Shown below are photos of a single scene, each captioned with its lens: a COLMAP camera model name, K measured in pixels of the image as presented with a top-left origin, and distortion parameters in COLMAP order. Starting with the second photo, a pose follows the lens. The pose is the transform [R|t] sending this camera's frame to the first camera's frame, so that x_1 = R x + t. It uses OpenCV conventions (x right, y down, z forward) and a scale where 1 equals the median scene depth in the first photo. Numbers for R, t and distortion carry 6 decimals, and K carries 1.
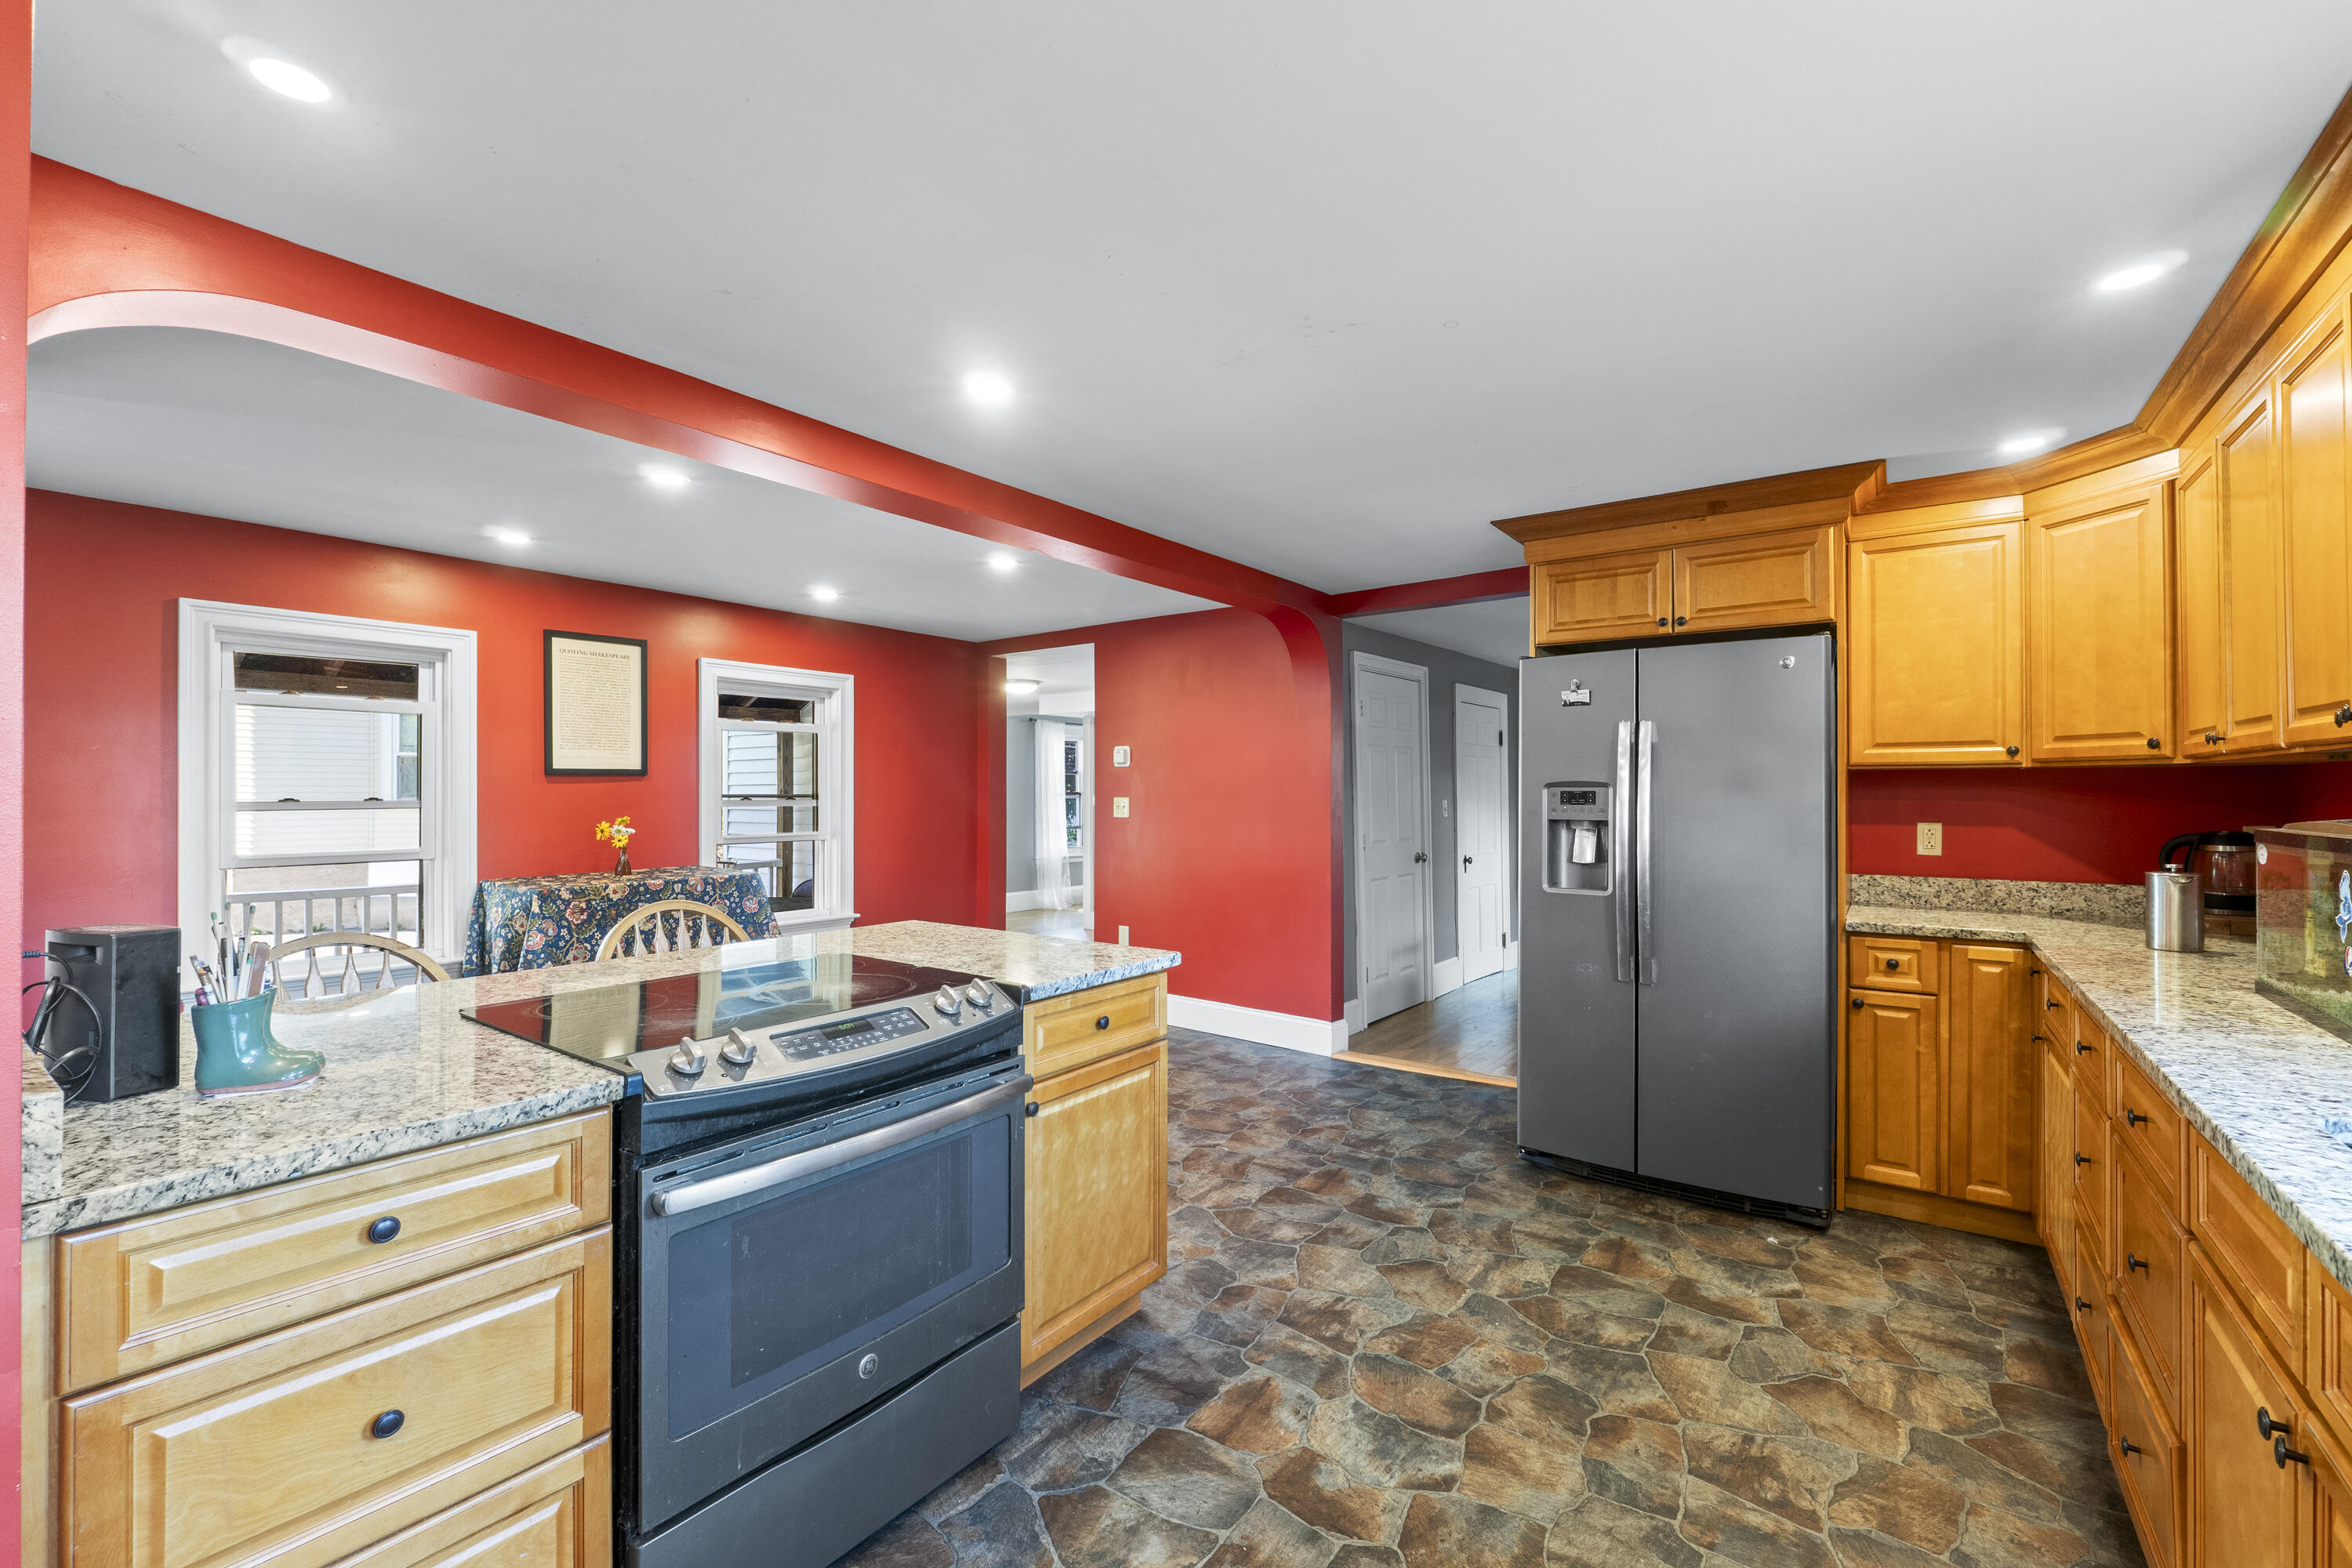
lens RADIAL K [[995.7, 0, 1178.9], [0, 995.7, 788.4], [0, 0, 1]] dist [-0.002724, -0.000150]
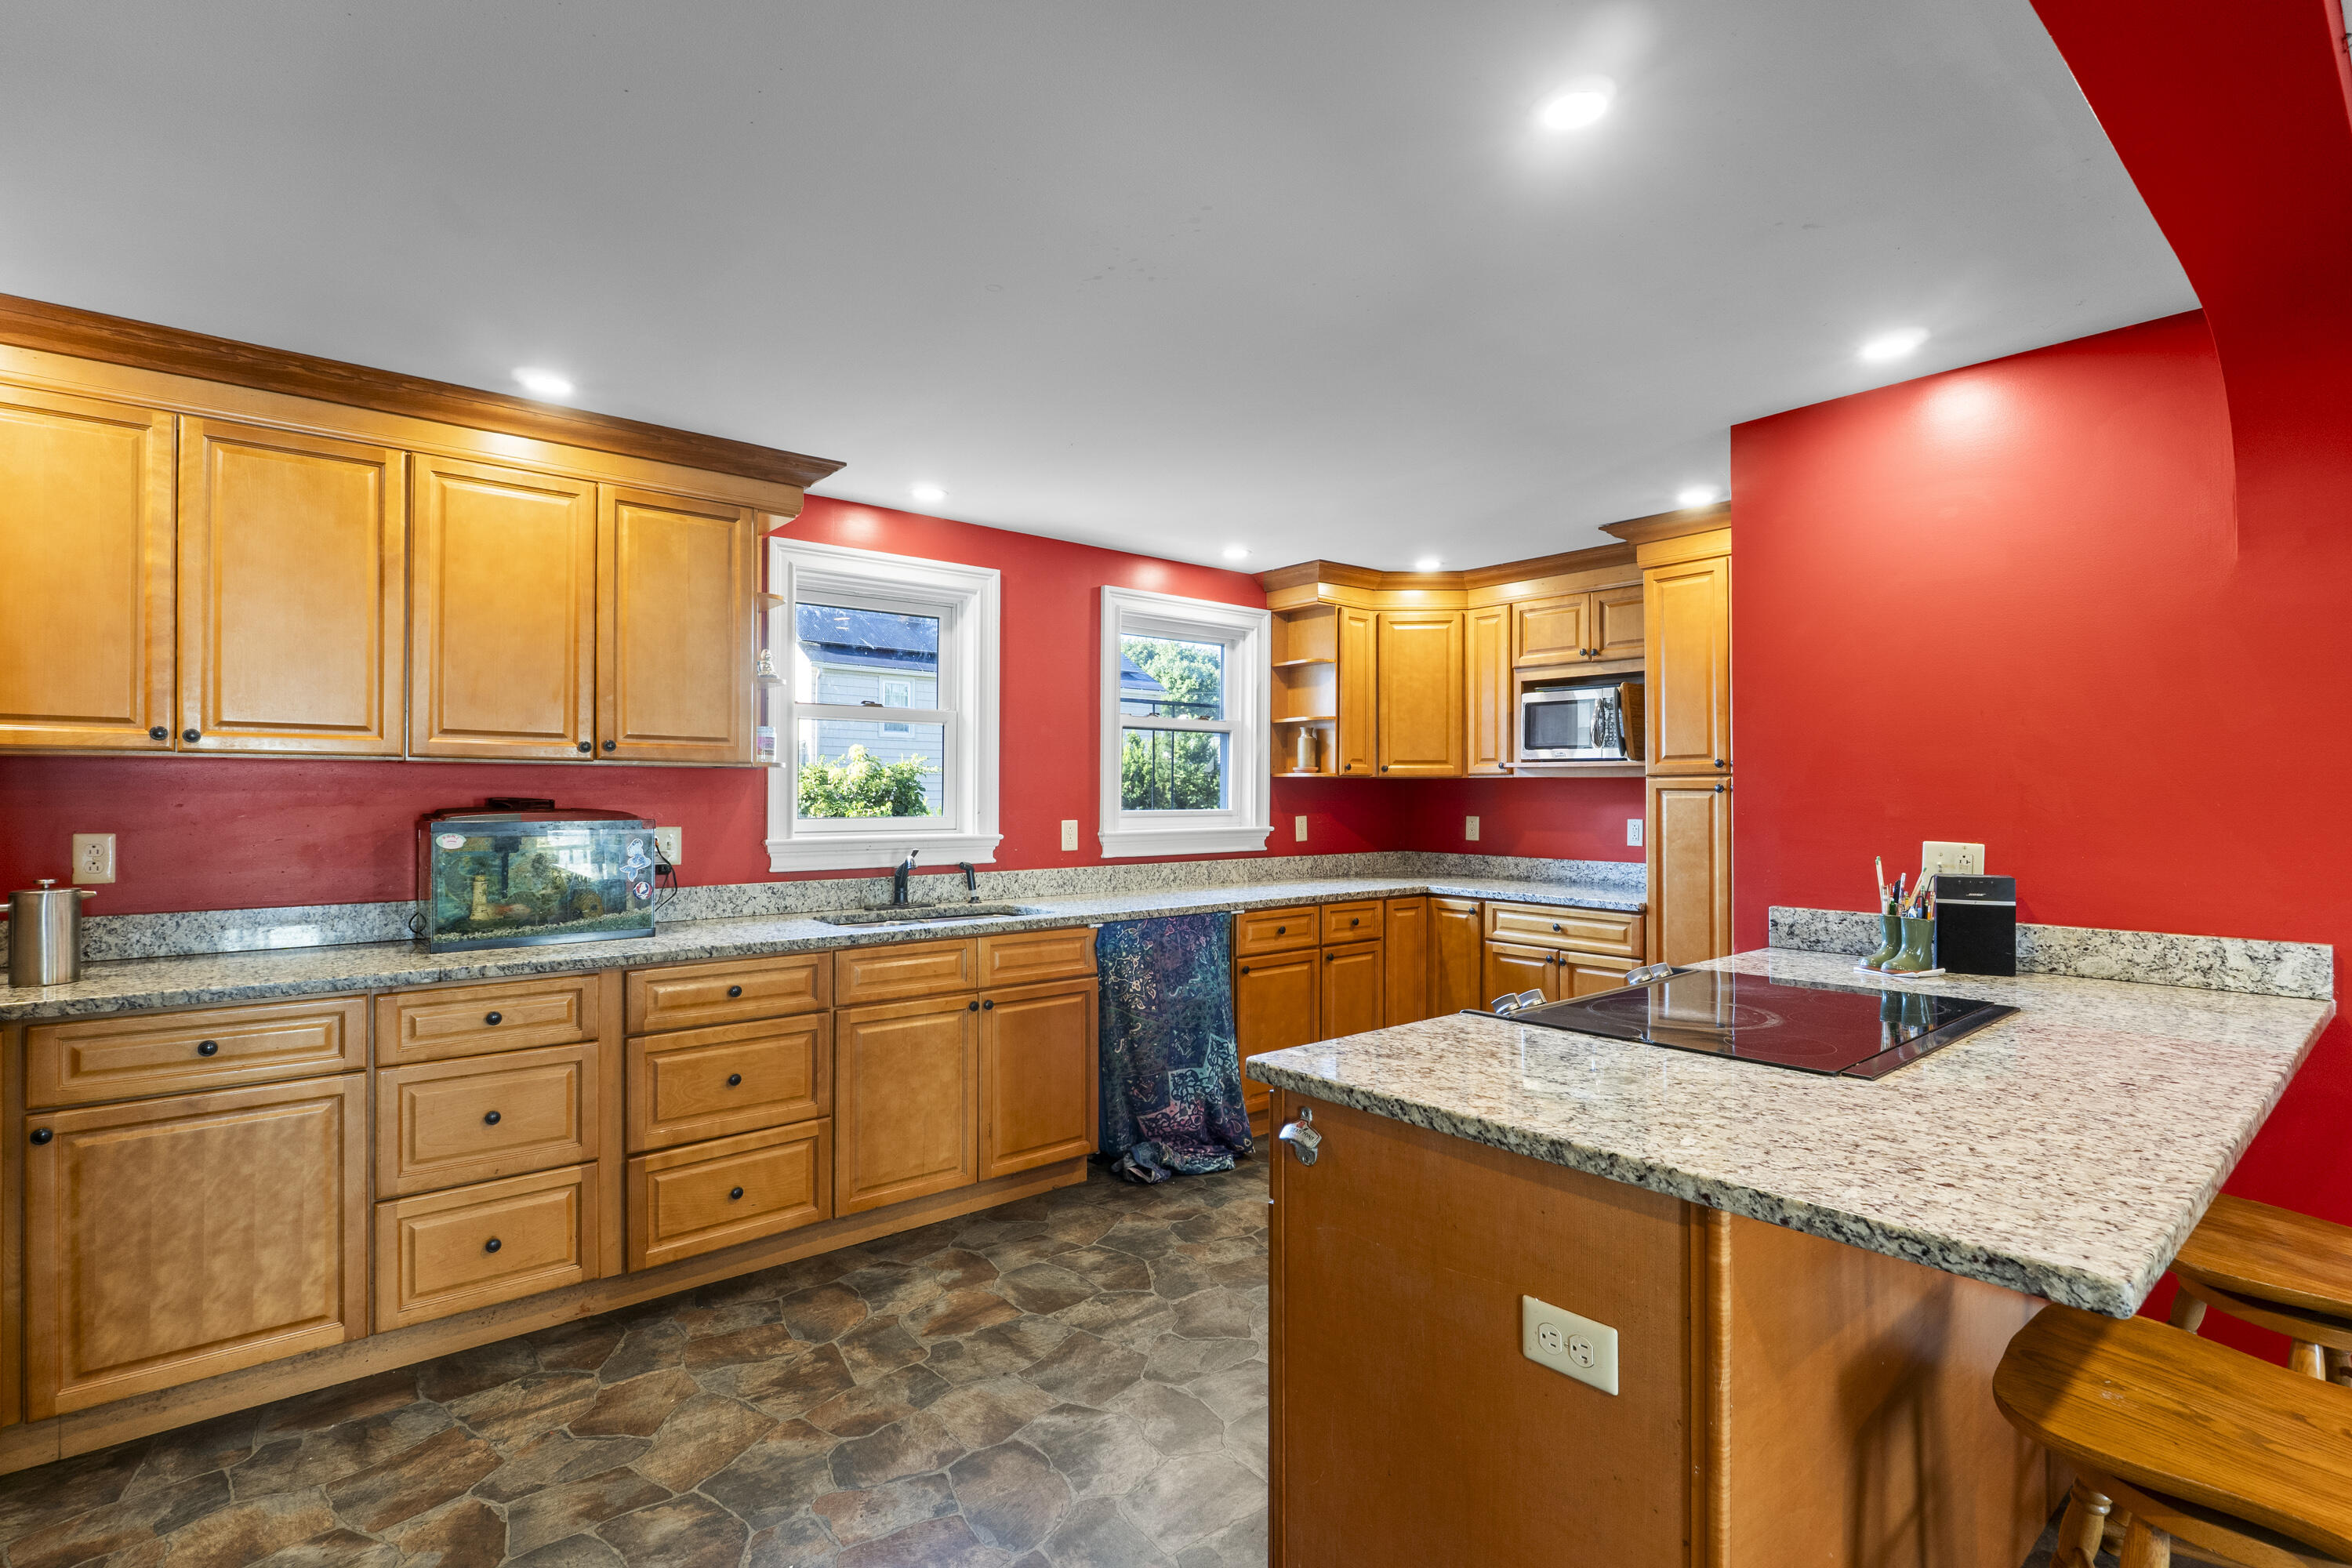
lens RADIAL K [[1092.9, 0, 1169.0], [0, 1092.9, 792.0], [0, 0, 1]] dist [-0.006234, -0.000017]
pose [[-0.967632, -0.000926, 0.252363, -0.105601], [-0.003195, 0.999958, -0.008578, 0.008886], [-0.252344, -0.009107, -0.967595, 1.450937]]
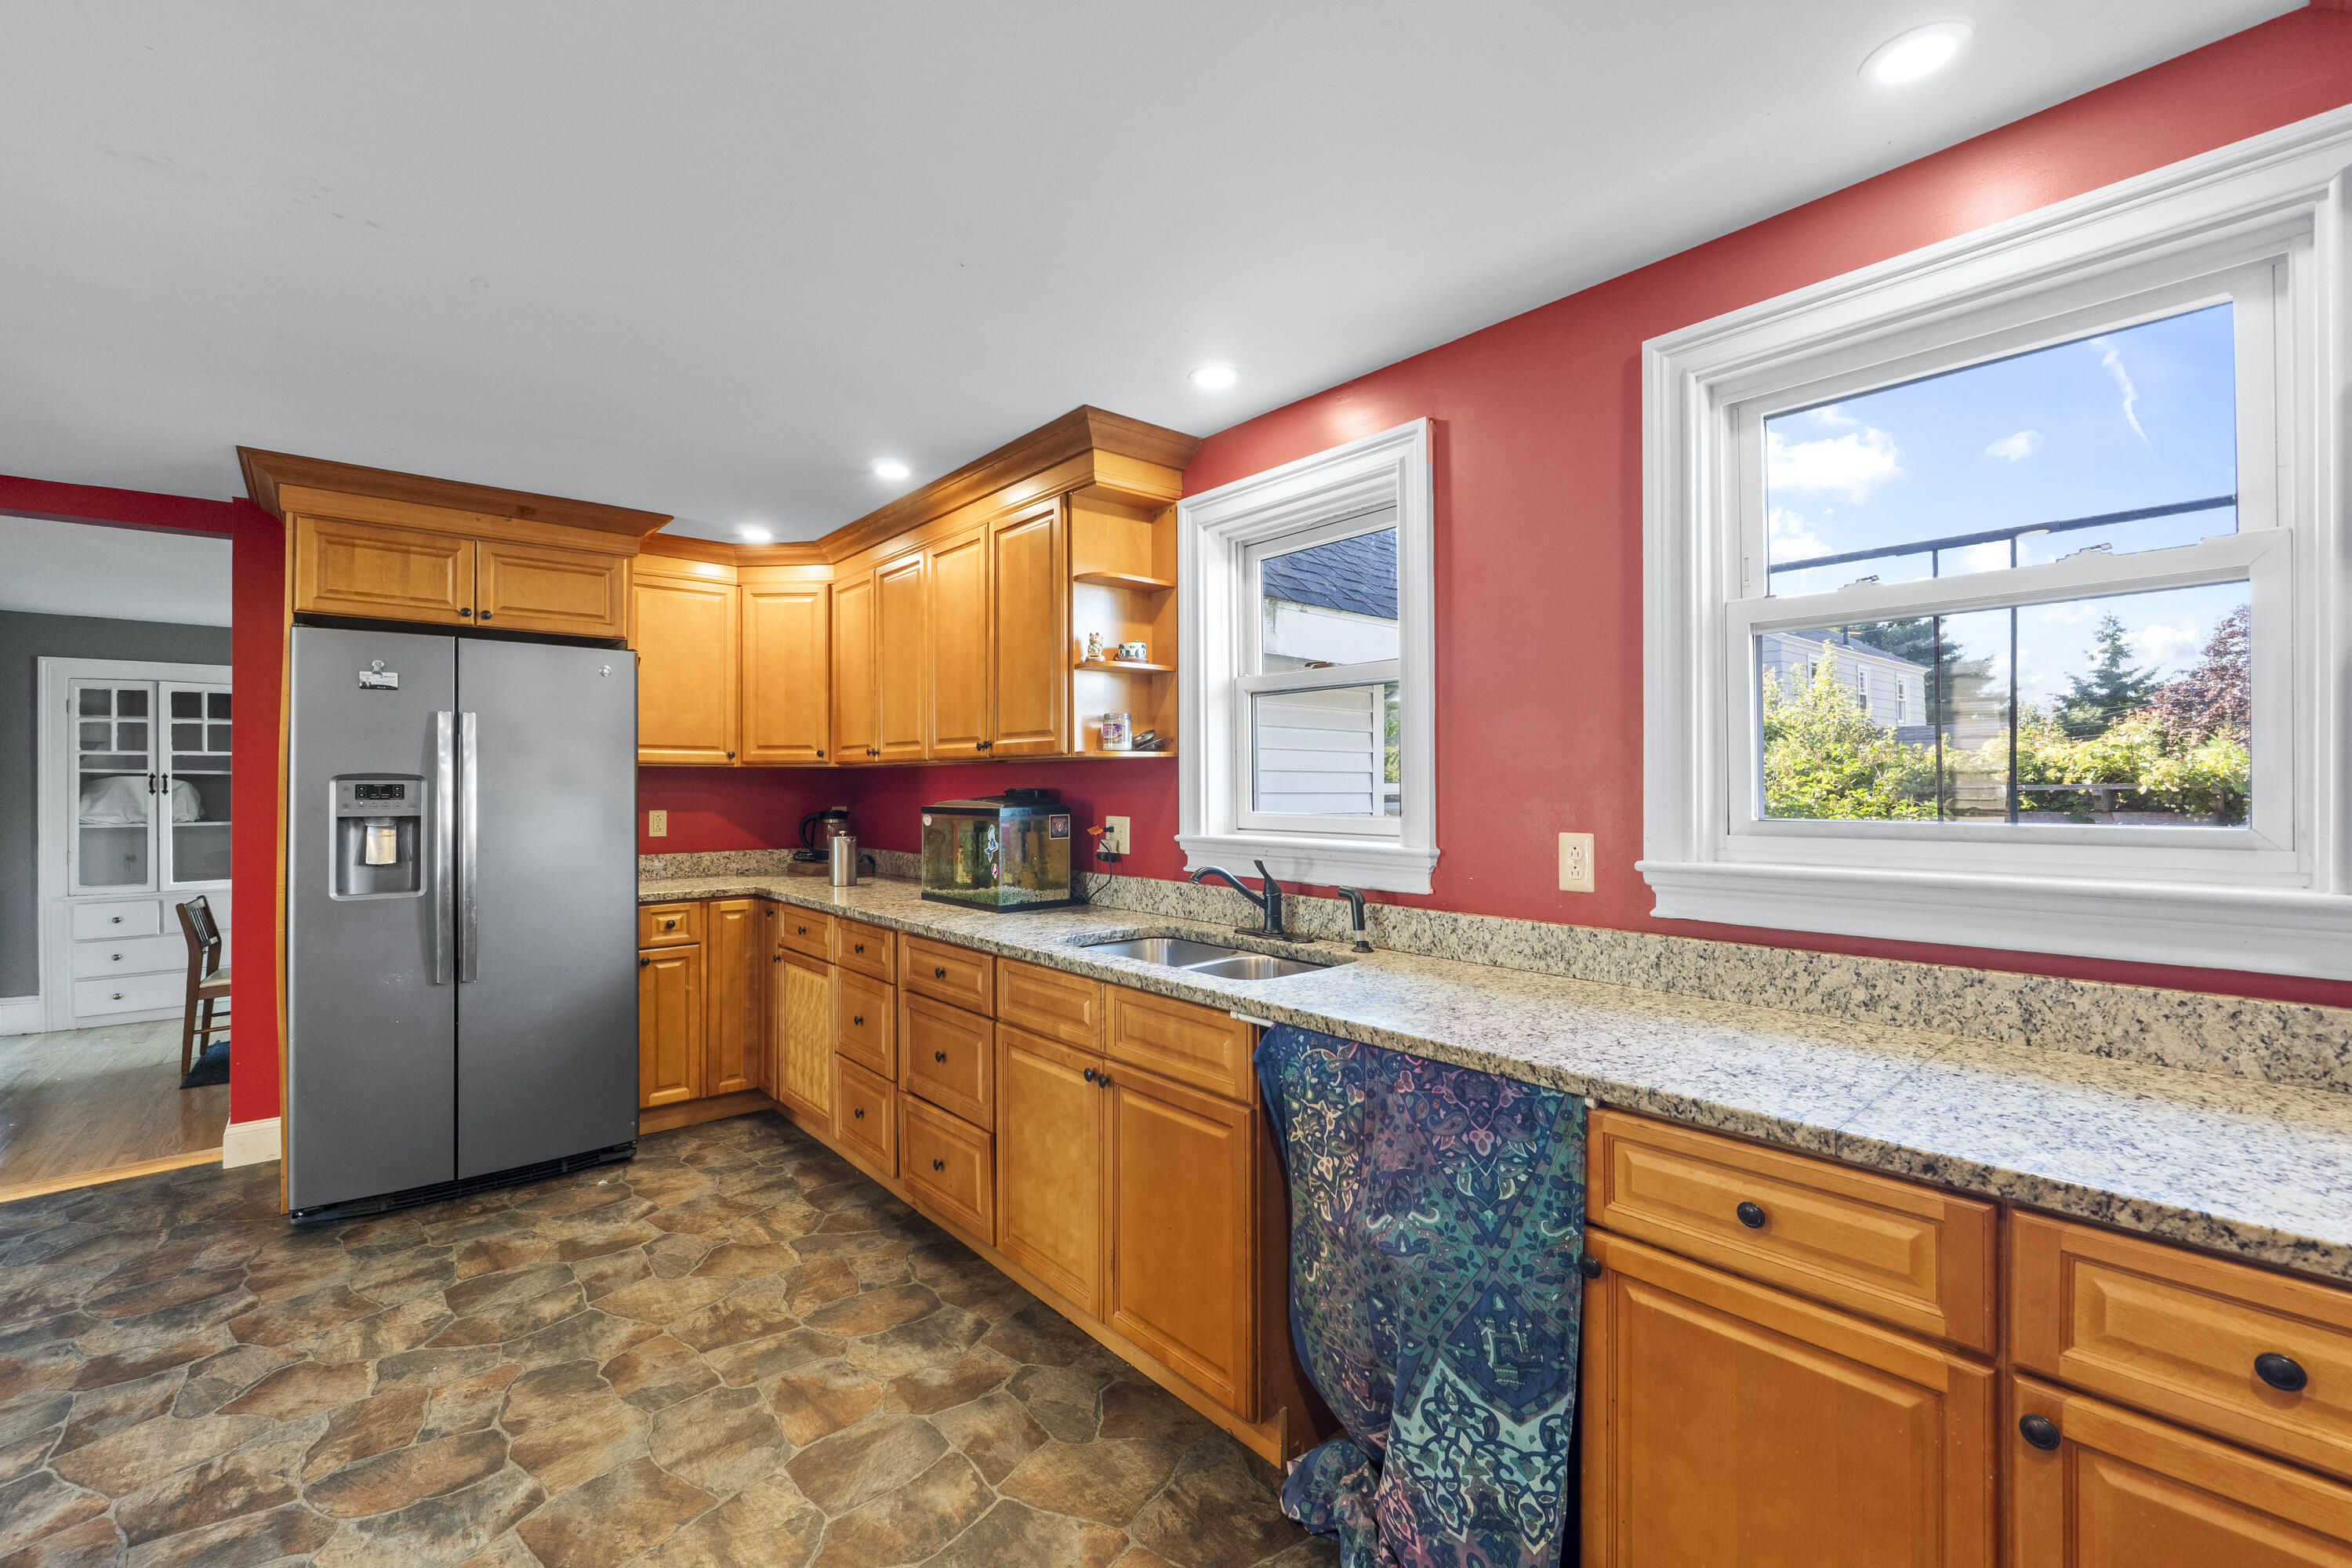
lens RADIAL K [[982.6, 0, 1163.9], [0, 982.6, 781.5], [0, 0, 1]] dist [-0.002773, -0.000132]
pose [[0.239468, 0.003391, 0.970898, -0.343302], [-0.001700, 0.999994, -0.003073, 0.001827], [-0.970903, -0.000914, 0.239472, 0.118987]]
